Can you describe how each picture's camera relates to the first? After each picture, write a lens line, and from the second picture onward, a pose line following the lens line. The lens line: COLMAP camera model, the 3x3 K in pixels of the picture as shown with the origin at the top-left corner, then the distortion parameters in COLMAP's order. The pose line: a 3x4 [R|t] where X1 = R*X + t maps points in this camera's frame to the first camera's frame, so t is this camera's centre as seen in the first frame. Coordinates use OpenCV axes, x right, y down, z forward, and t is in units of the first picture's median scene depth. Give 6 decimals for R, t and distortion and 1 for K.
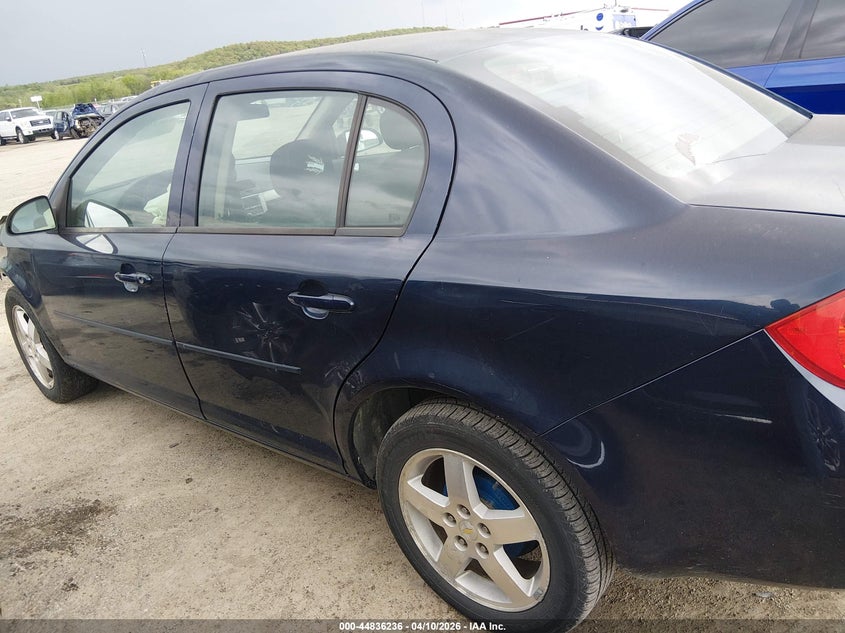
lens RADIAL K [[655.8, 0, 422.5], [0, 655.8, 316.5], [0, 0, 1]] dist [0.073708, -0.088126]
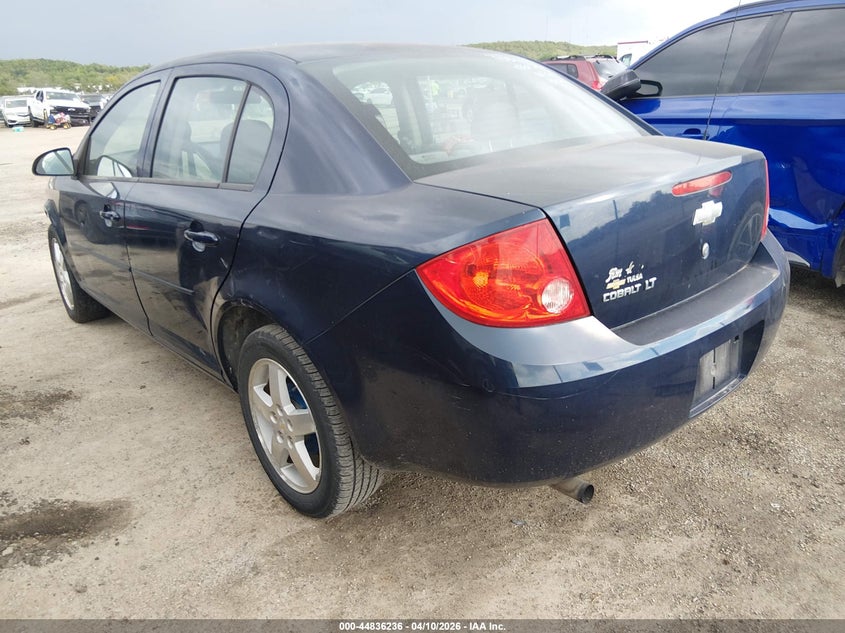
lens RADIAL K [[655.8, 0, 422.5], [0, 655.8, 316.5], [0, 0, 1]] dist [0.073708, -0.088126]
pose [[0.982089, 0.130339, -0.136062, 0.379546], [-0.131868, 0.991265, -0.002248, 0.061772], [0.134580, 0.020150, 0.990698, -0.191652]]
